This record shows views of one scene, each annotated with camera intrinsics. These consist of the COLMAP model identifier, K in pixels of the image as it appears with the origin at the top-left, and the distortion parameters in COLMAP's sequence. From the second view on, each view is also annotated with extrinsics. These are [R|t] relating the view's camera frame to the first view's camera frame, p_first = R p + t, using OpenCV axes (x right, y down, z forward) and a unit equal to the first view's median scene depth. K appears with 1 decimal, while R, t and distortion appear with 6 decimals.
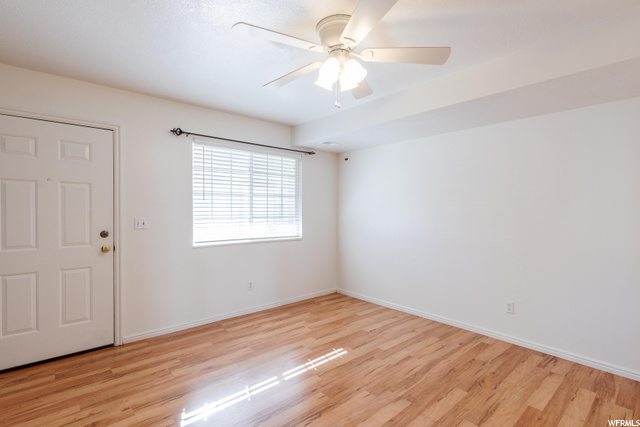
lens RADIAL K [[301.1, 0, 320.5], [0, 301.1, 209.8], [0, 0, 1]] dist [0.002137, 0.000414]
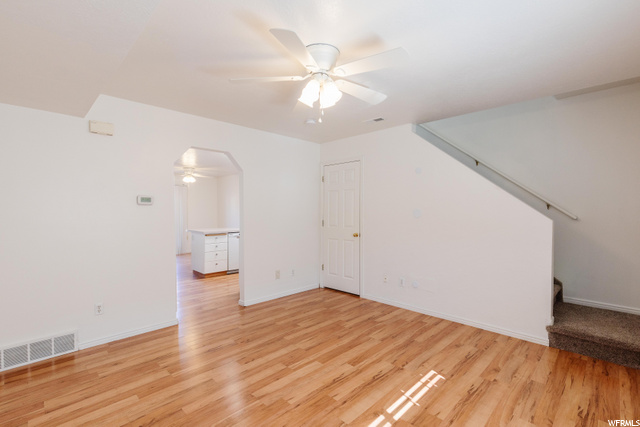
lens RADIAL K [[301.1, 0, 320.5], [0, 301.1, 209.8], [0, 0, 1]] dist [0.002137, 0.000414]
pose [[-0.997421, -0.004927, -0.071606, 0.130244], [-0.004816, 0.999987, -0.001719, -0.012836], [0.071614, -0.001370, -0.997431, 1.993869]]
